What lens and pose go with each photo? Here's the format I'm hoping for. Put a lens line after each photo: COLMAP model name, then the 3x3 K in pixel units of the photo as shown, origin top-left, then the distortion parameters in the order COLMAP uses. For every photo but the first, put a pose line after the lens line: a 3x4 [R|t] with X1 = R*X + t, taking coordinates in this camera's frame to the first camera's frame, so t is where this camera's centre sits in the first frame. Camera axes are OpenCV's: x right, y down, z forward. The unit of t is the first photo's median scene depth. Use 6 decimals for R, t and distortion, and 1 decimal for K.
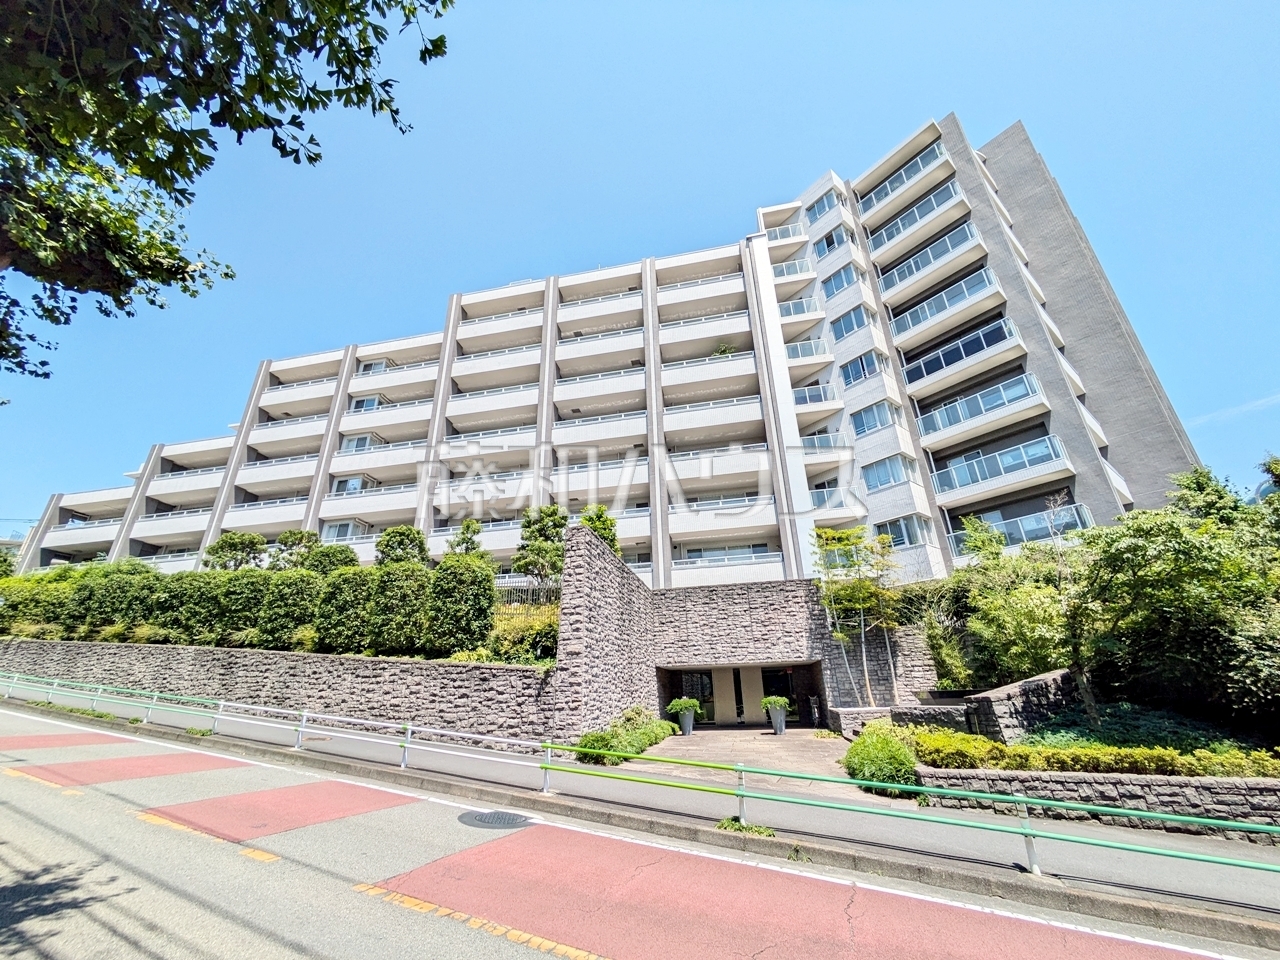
lens RADIAL K [[509.1, 0, 642.1], [0, 509.1, 481.7], [0, 0, 1]] dist [-0.002709, 0.003390]
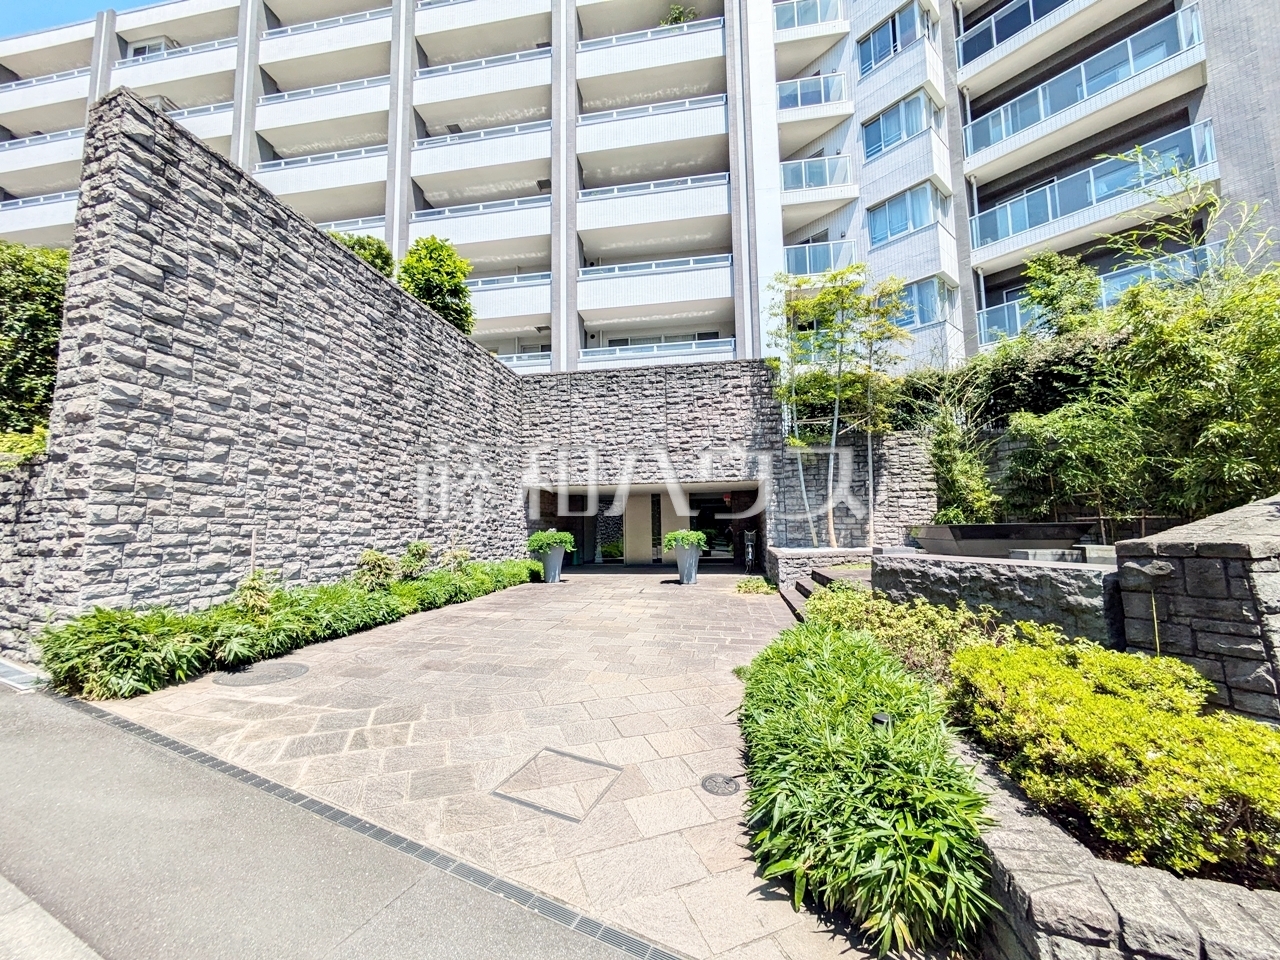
lens RADIAL K [[509.1, 0, 639.1], [0, 509.1, 478.4], [0, 0, 1]] dist [-0.002709, 0.003390]
pose [[0.999347, 0.018005, 0.031325, 0.173674], [-0.026521, 0.954338, 0.297550, 0.162442], [-0.024537, -0.298186, 0.954192, 0.389586]]
